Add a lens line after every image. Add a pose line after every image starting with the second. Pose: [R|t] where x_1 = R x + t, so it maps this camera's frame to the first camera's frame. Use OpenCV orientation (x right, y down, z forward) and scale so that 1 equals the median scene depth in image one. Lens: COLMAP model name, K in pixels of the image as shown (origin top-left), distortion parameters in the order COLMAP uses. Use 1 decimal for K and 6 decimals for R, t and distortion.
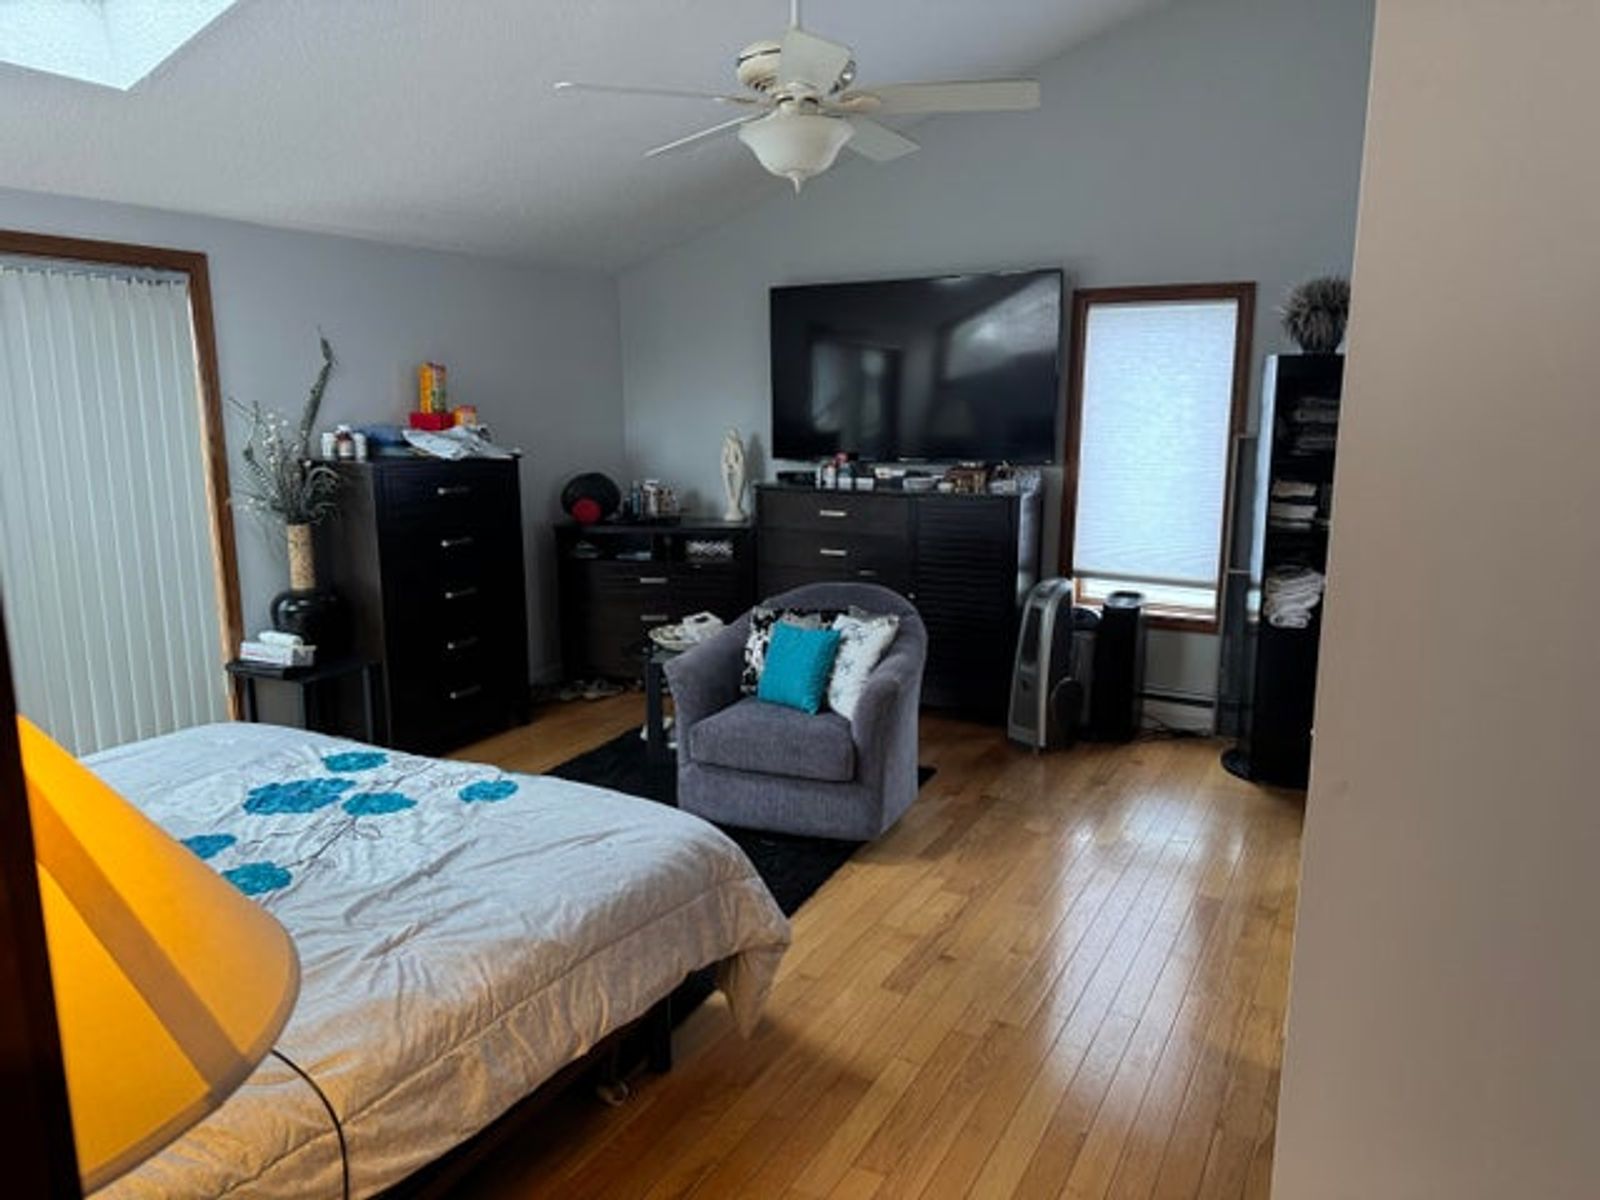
lens RADIAL K [[1115.4, 0, 801.3], [0, 1115.4, 598.1], [0, 0, 1]] dist [0.068601, -0.076740]
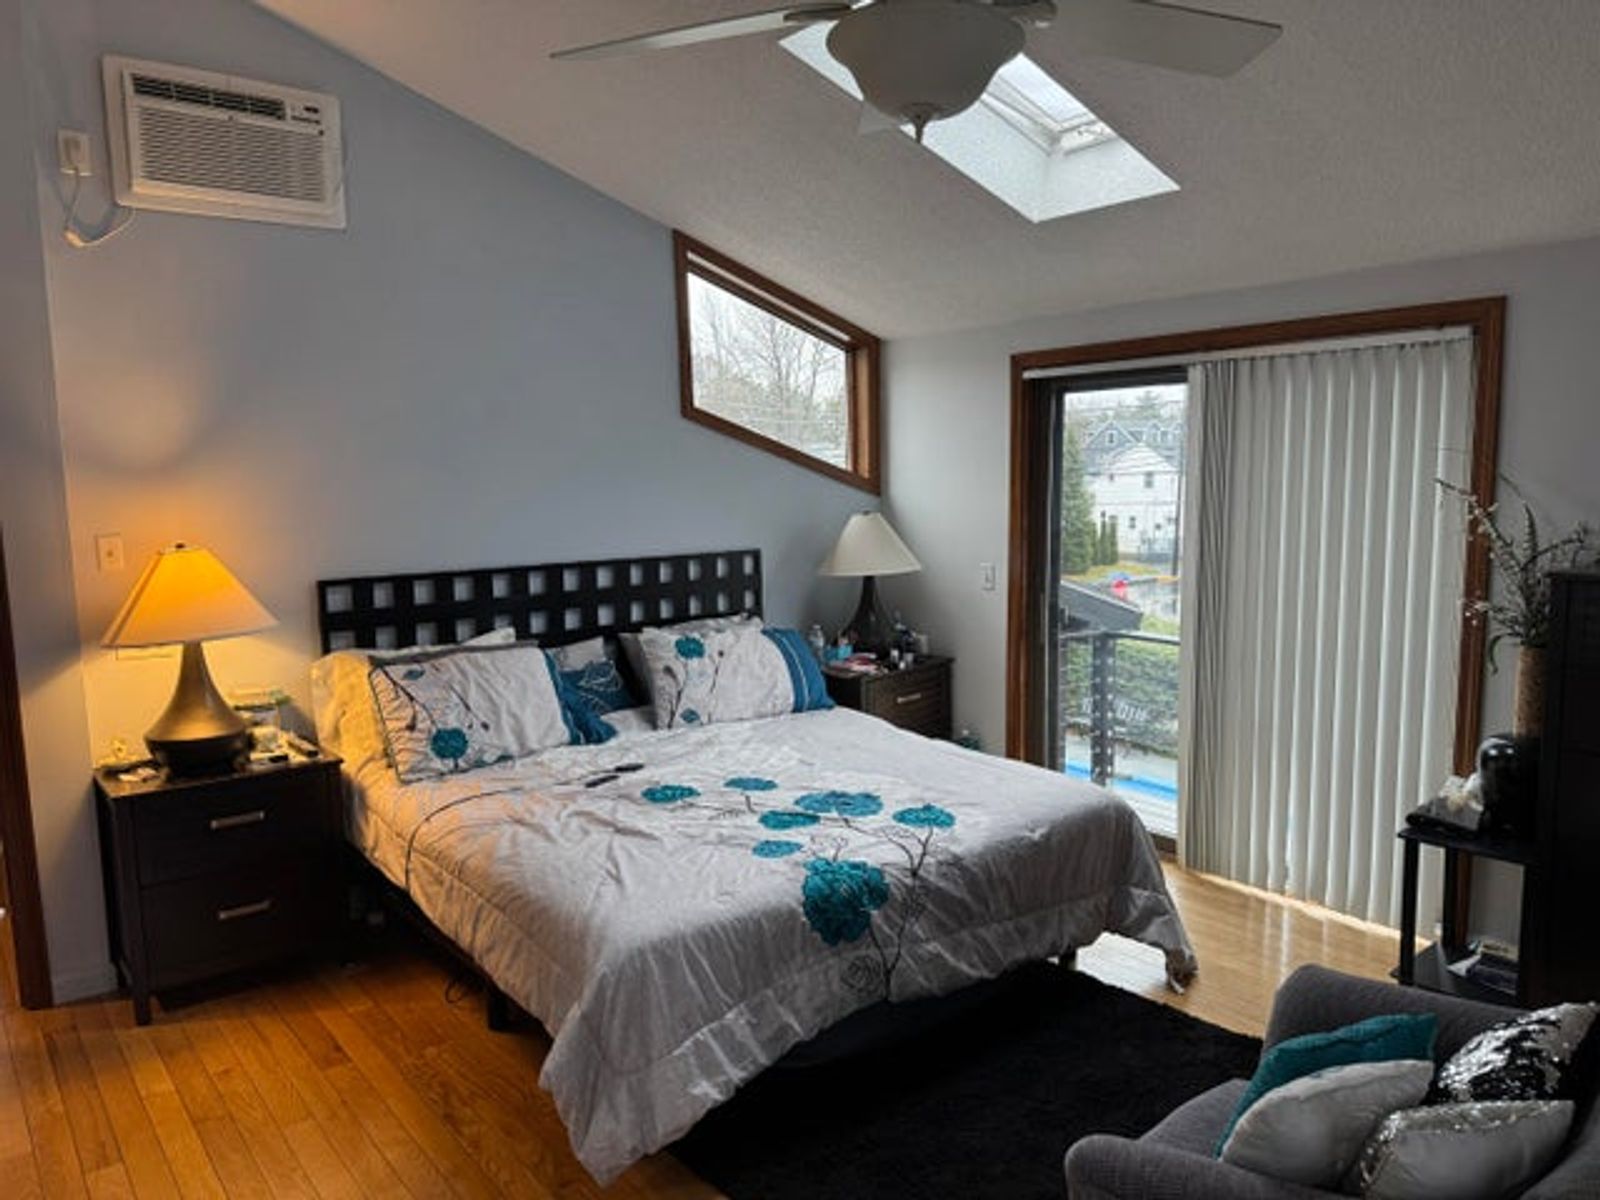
lens RADIAL K [[1115.4, 0, 800.6], [0, 1115.4, 604.5], [0, 0, 1]] dist [0.068601, -0.076740]
pose [[-0.381136, 0.120289, -0.916660, 0.641831], [-0.156688, 0.968751, 0.192274, -0.254007], [0.911144, 0.216913, -0.350378, 1.313542]]
